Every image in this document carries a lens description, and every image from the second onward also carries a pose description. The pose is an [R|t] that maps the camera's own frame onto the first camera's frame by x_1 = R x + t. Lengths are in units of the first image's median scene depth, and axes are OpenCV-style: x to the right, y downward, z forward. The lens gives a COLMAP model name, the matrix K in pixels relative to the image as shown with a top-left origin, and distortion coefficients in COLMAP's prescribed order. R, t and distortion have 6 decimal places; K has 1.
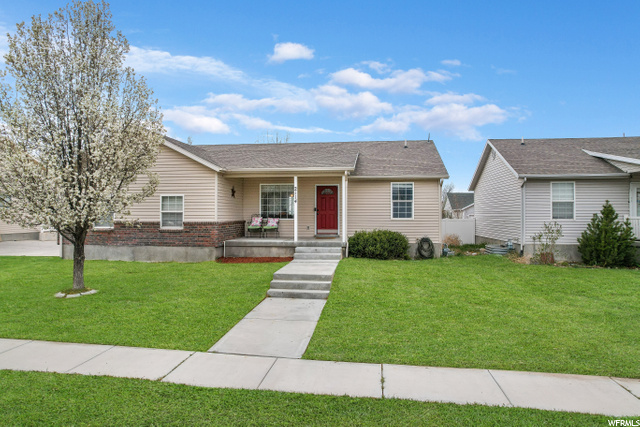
lens RADIAL K [[399.4, 0, 320.0], [0, 399.4, 213.5], [0, 0, 1]] dist [-0.002145, -0.000362]
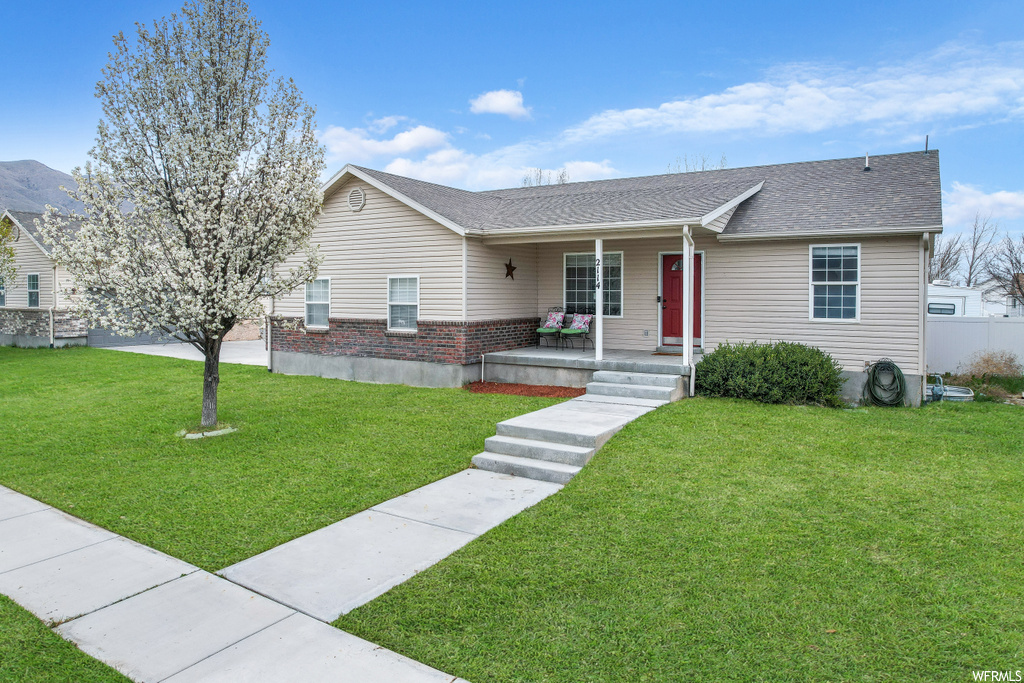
lens RADIAL K [[661.8, 0, 512.6], [0, 661.8, 303.1], [0, 0, 1]] dist [-0.020938, 0.000470]
pose [[0.918953, 0.006521, -0.394313, 0.182517], [-0.002778, 0.999946, 0.010062, -0.015449], [0.394357, -0.008151, 0.918921, 0.133806]]
